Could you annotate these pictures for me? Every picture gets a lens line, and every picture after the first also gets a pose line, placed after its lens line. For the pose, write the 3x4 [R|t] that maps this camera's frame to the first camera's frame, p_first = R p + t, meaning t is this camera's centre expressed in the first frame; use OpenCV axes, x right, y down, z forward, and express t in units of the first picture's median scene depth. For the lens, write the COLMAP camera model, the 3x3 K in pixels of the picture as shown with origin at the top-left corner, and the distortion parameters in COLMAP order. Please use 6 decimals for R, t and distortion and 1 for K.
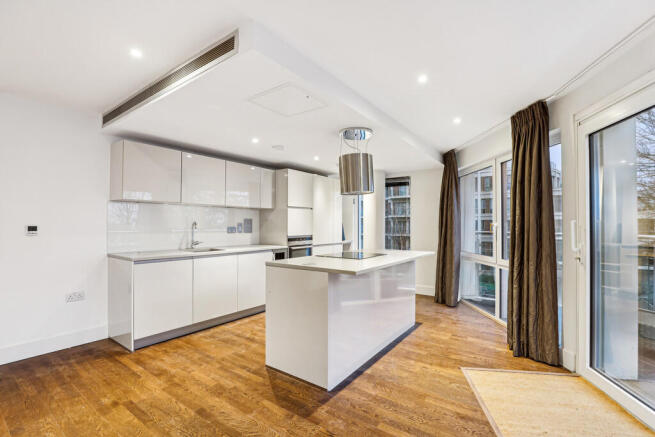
lens RADIAL K [[299.1, 0, 327.5], [0, 299.1, 218.5], [0, 0, 1]] dist [-0.001969, -0.000123]
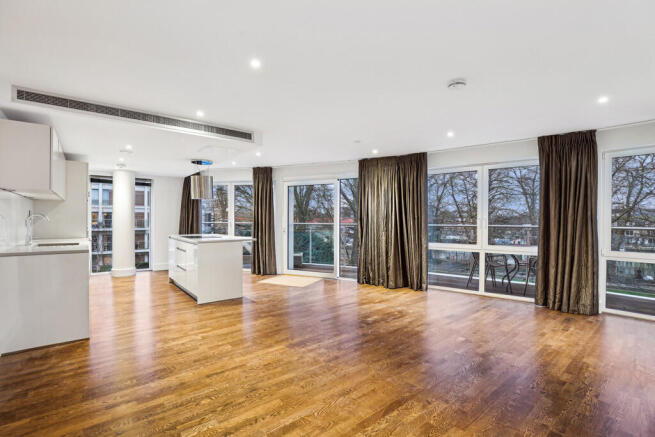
lens RADIAL K [[316.6, 0, 327.5], [0, 316.6, 218.5], [0, 0, 1]] dist [-0.018399, 0.000253]
pose [[0.234790, 0.009028, 0.972004, -1.582383], [-0.025560, 0.999668, -0.003111, 0.014029], [-0.971710, -0.024114, 0.234943, -0.042128]]
